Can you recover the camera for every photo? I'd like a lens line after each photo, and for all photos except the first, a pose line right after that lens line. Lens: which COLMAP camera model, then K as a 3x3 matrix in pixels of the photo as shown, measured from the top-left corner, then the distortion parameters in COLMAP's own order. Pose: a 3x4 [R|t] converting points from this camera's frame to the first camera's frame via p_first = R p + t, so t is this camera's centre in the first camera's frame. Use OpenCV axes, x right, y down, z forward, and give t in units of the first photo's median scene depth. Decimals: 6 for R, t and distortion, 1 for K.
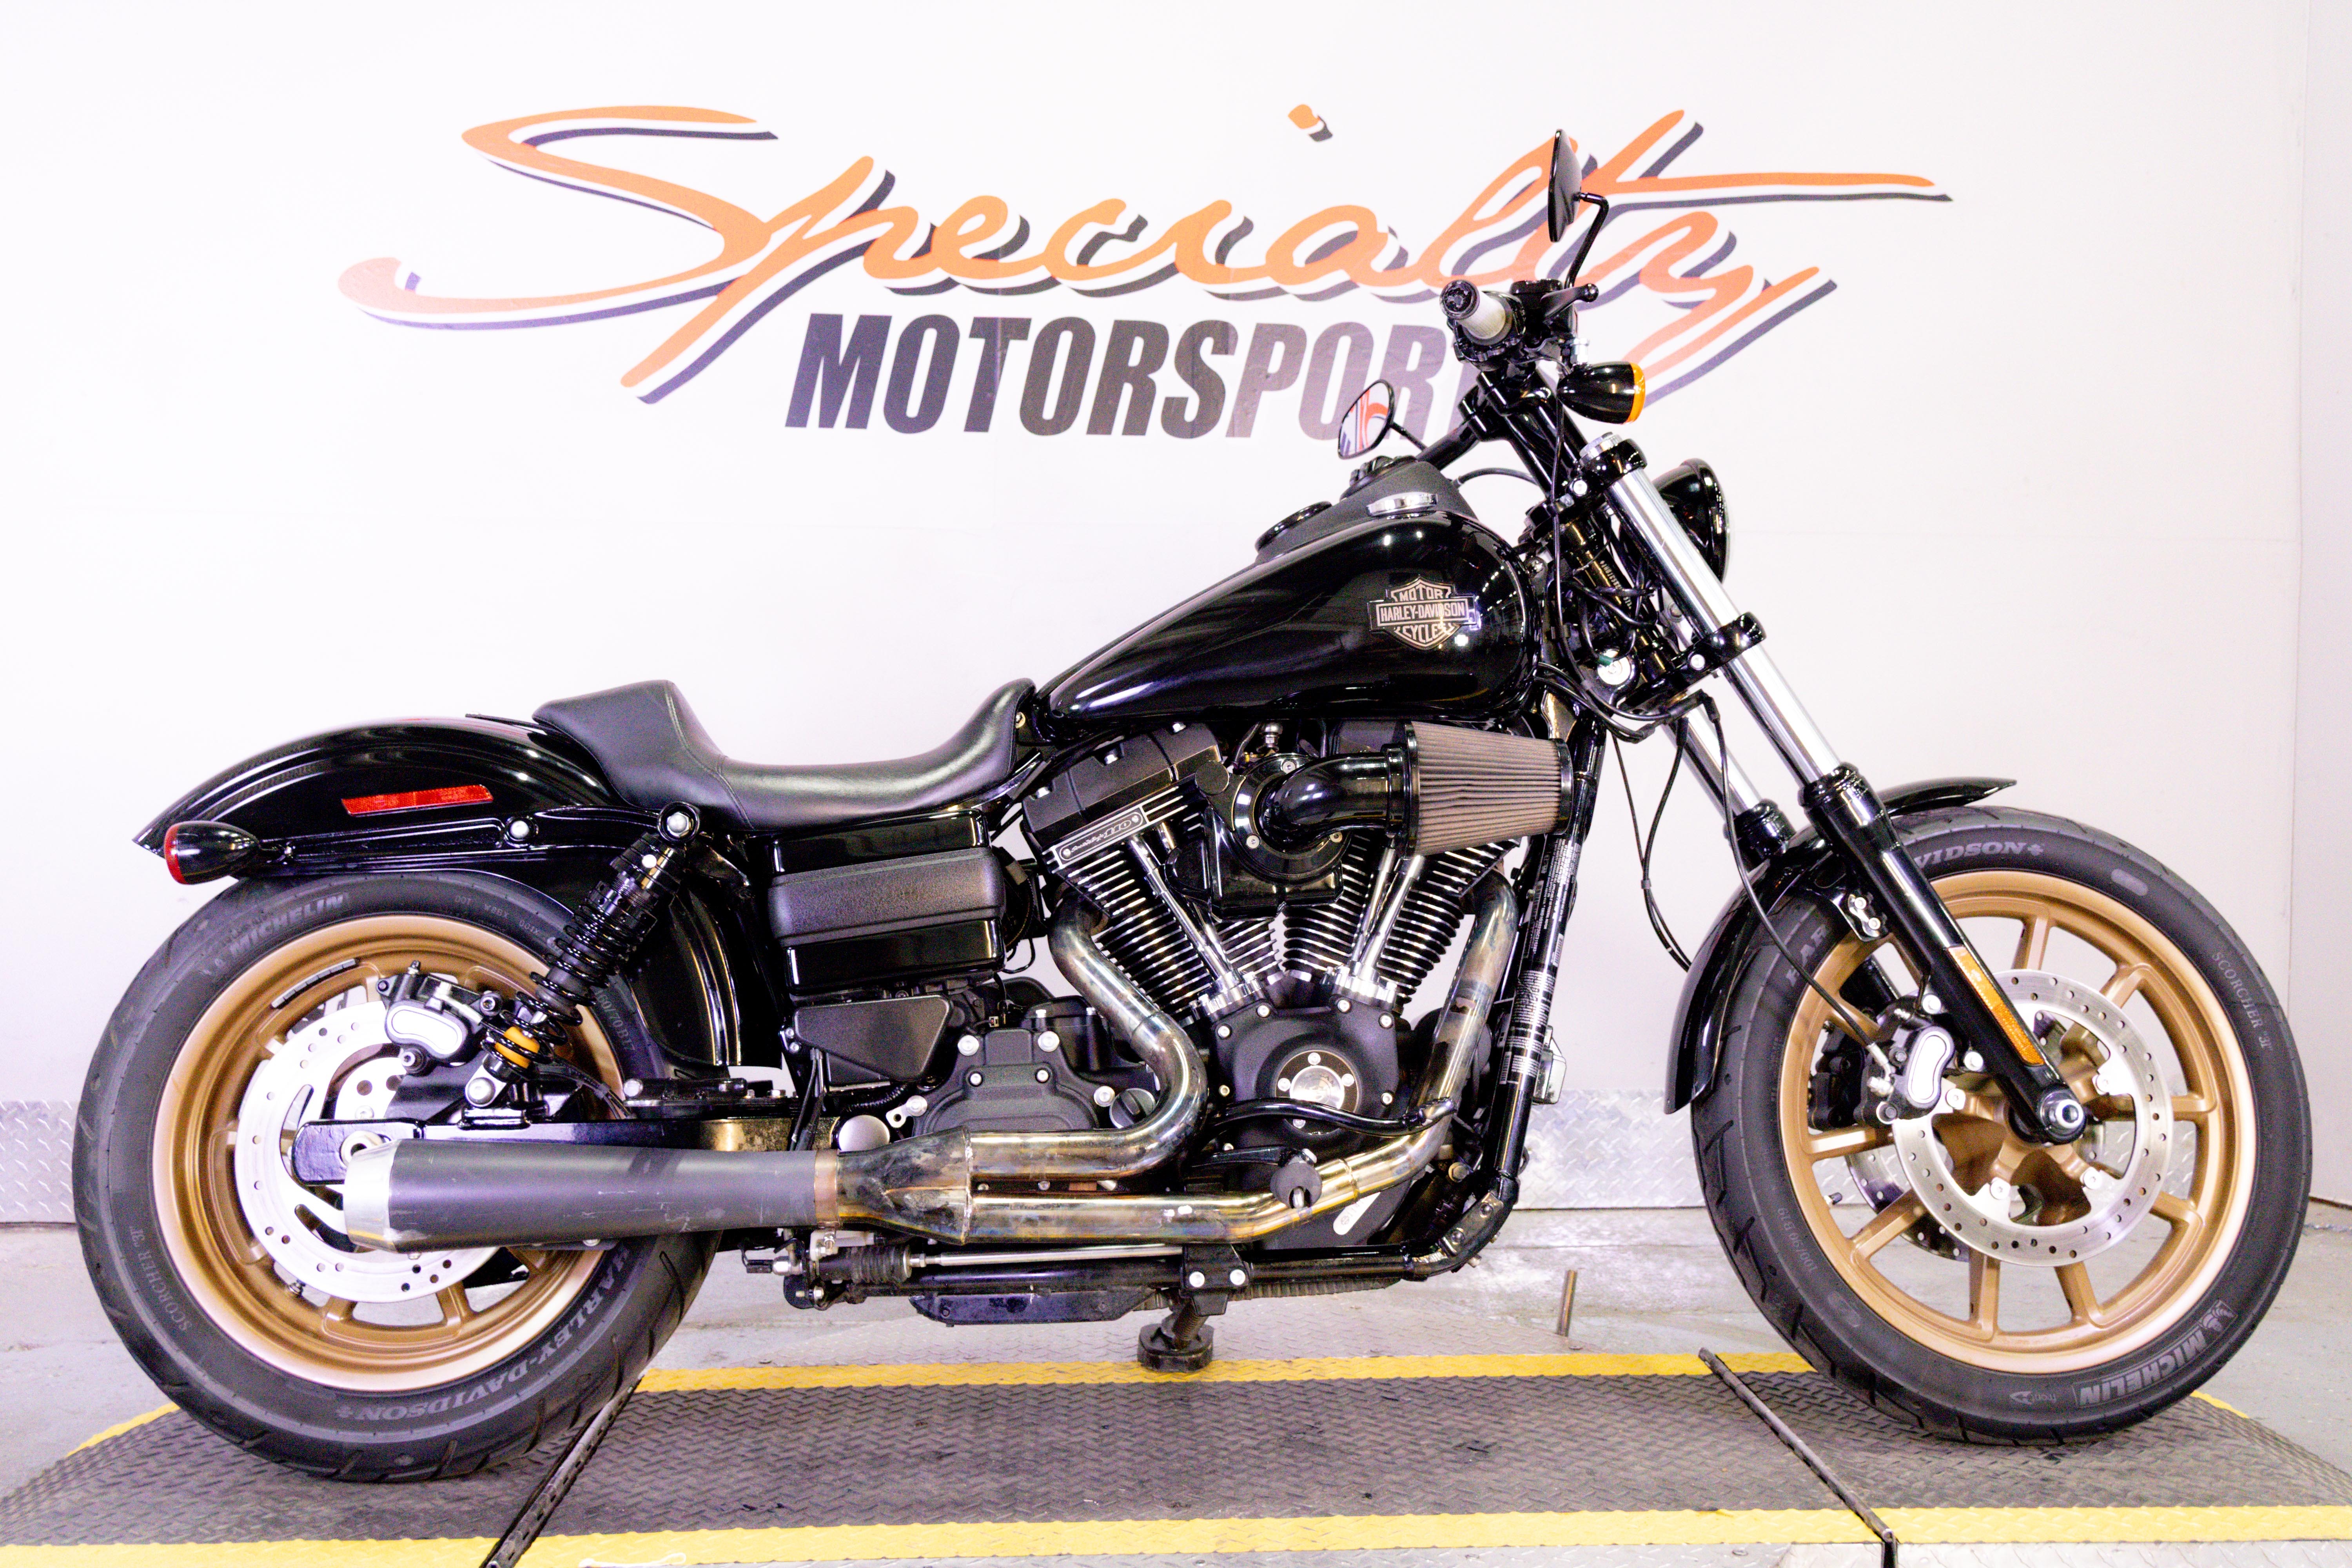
lens RADIAL K [[2248.1, 0, 1163.2], [0, 2248.1, 790.5], [0, 0, 1]] dist [0.004518, 0.000000]
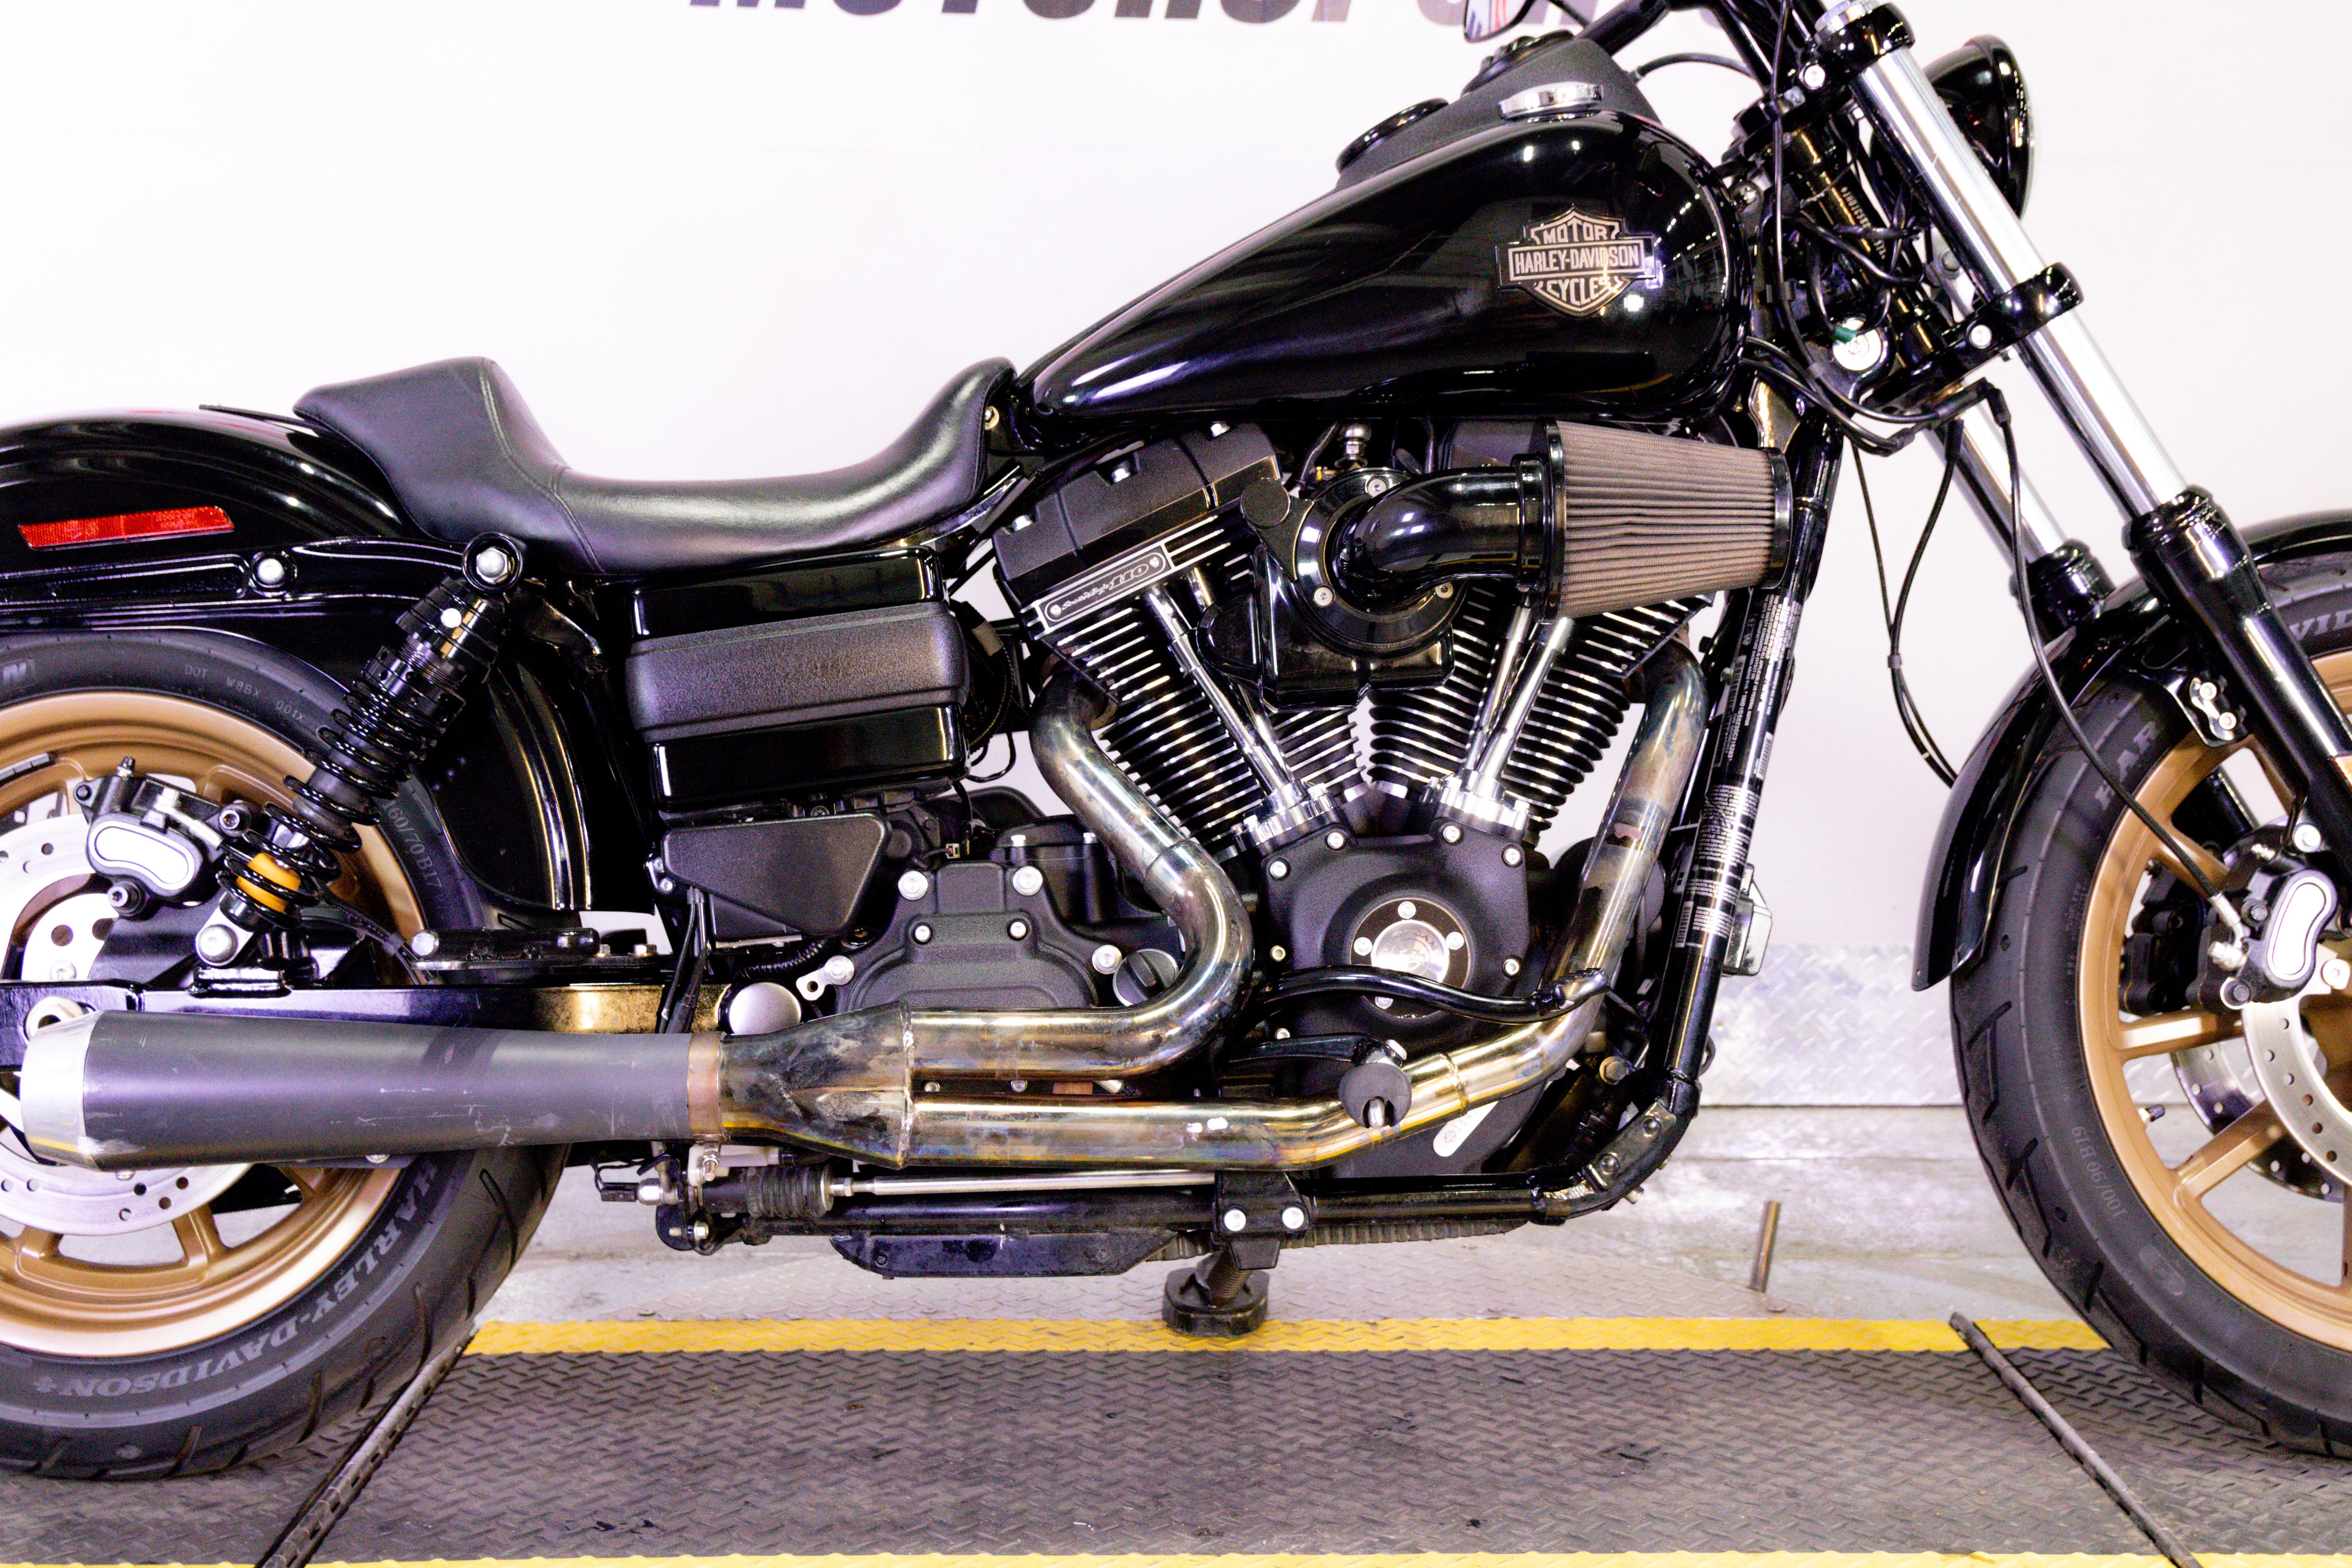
lens RADIAL K [[2964.9, 0, 1160.1], [0, 2964.9, 803.1], [0, 0, 1]] dist [0.007542, 0.000000]
pose [[0.999531, 0.008923, -0.029283, 0.016504], [-0.006182, 0.995702, 0.092411, 0.002190], [0.029982, -0.092187, 0.995290, 0.084194]]
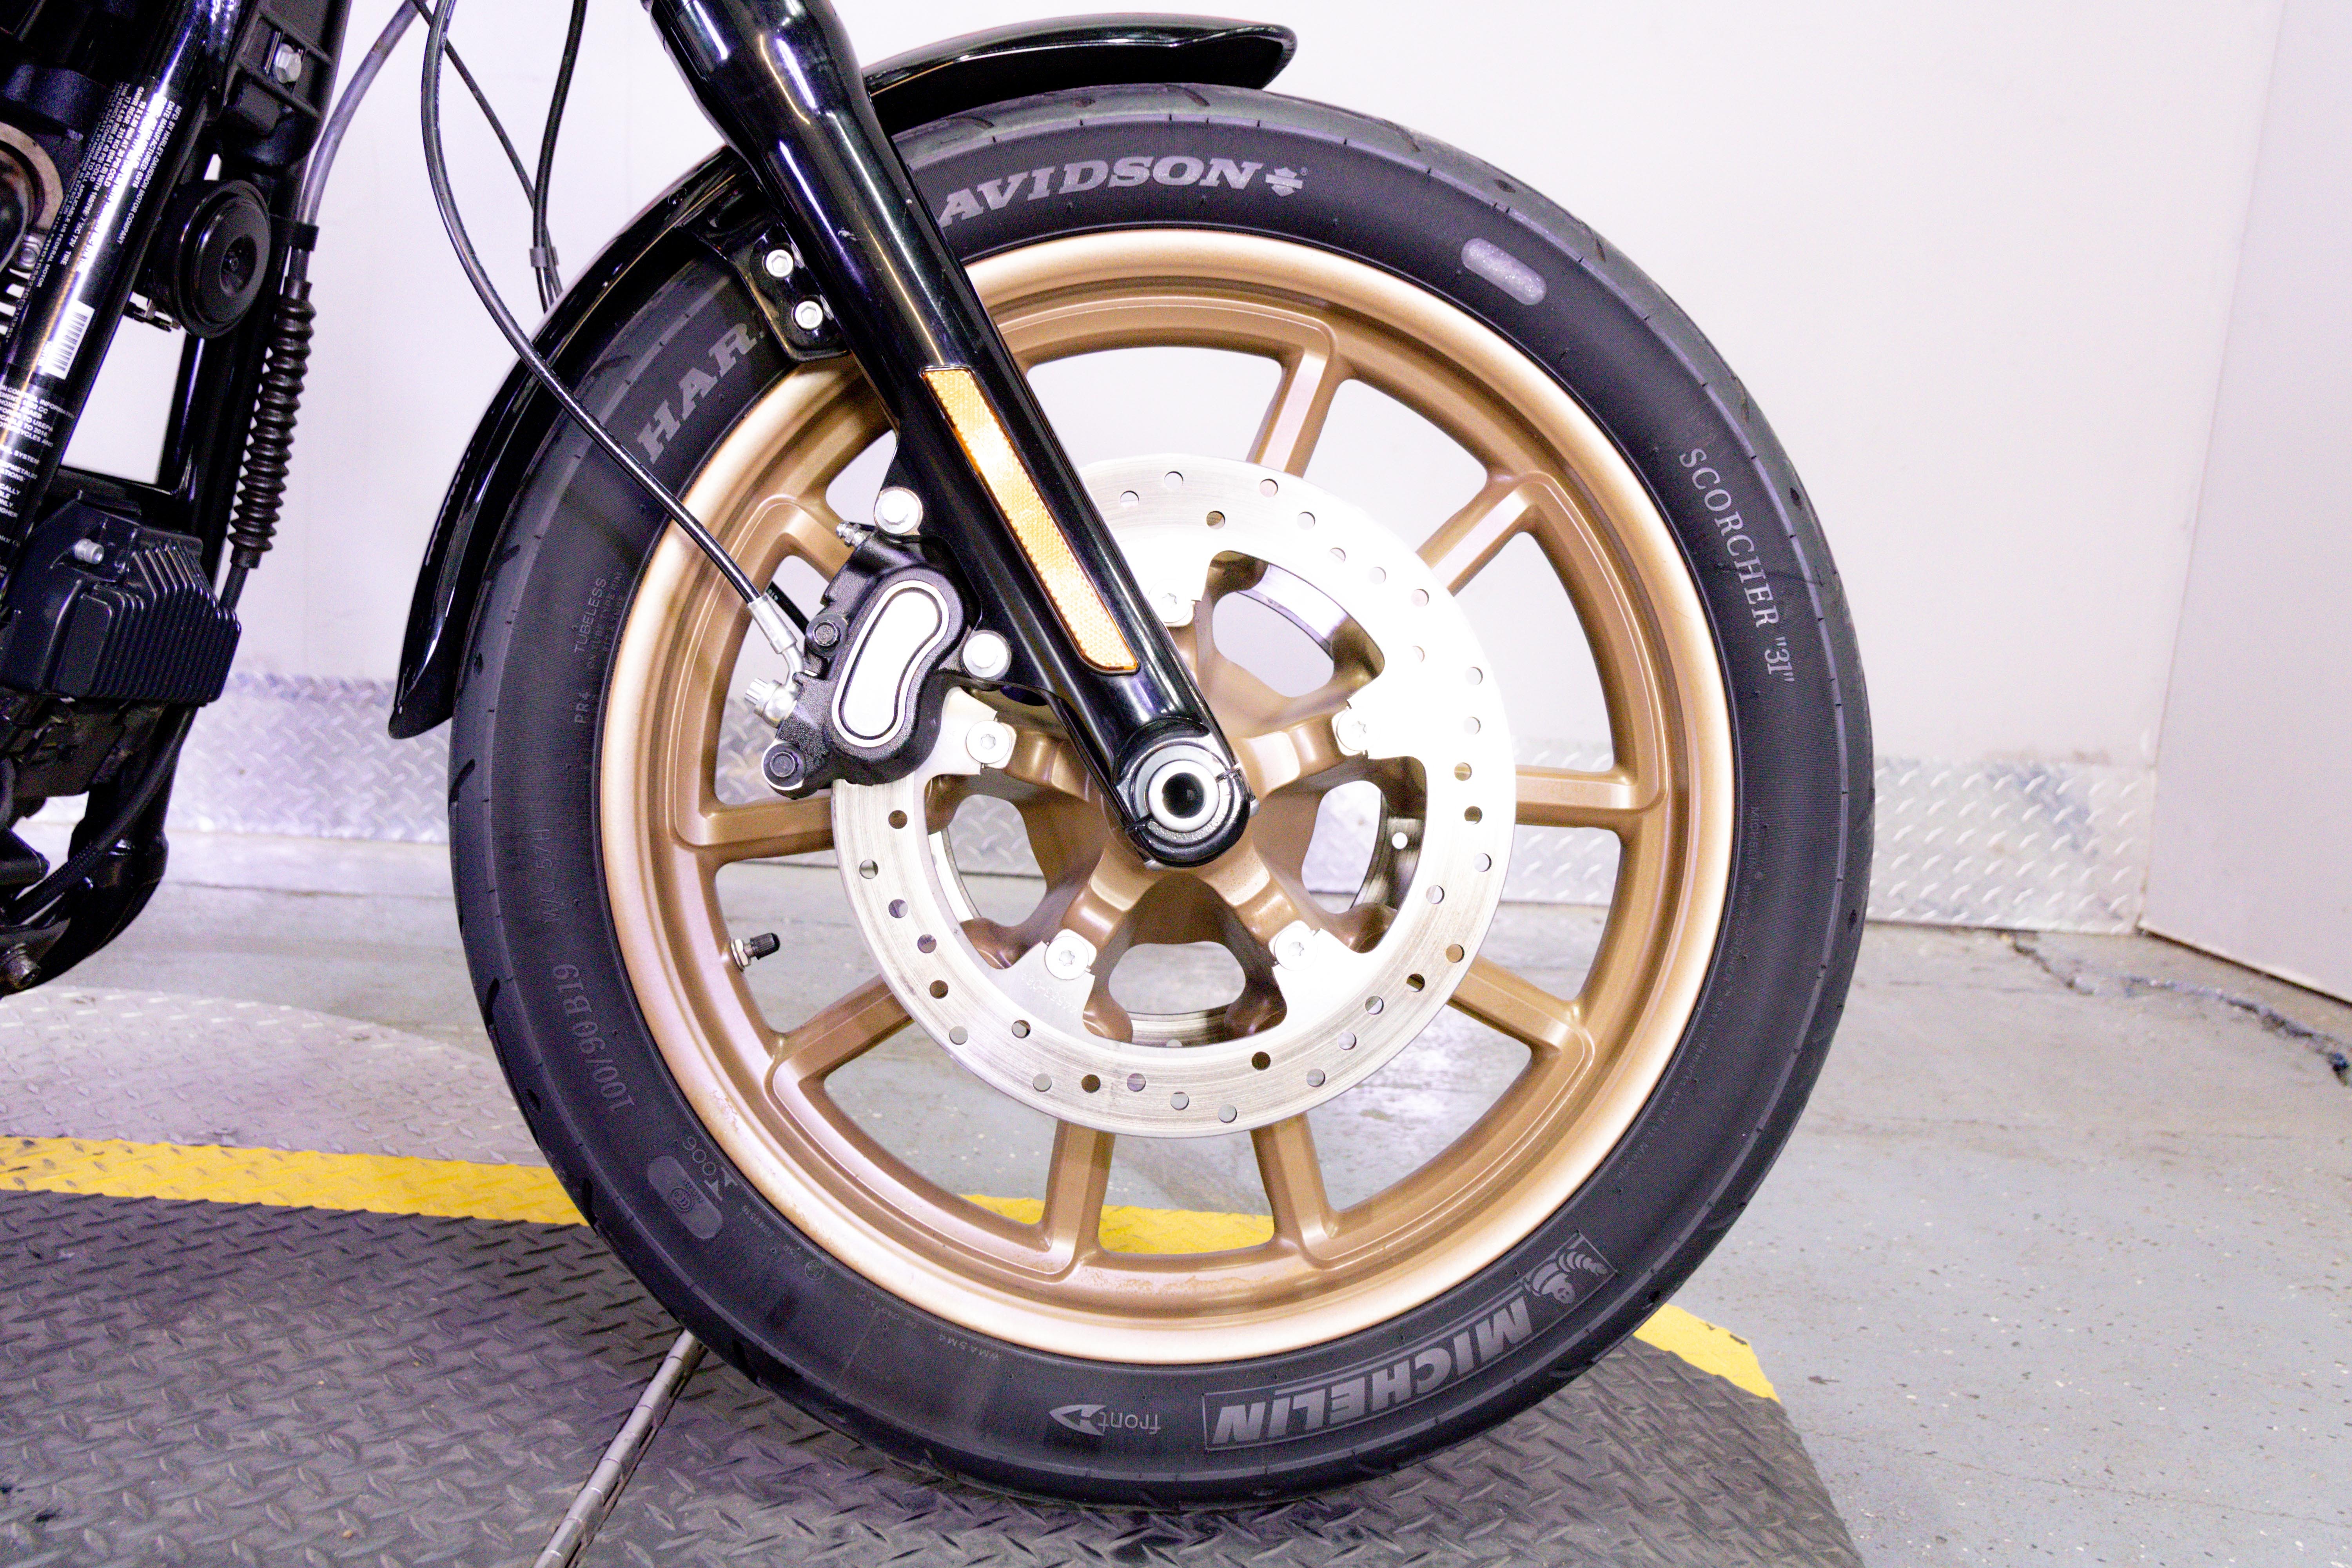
lens RADIAL K [[2035.0, 0, 1135.9], [0, 2035.0, 782.6], [0, 0, 1]] dist [0.020834, -0.029615]
pose [[0.994918, 0.064778, -0.077079, 0.413481], [-0.051288, 0.984847, 0.165667, 0.078984], [0.086643, -0.160872, 0.983165, 0.623283]]
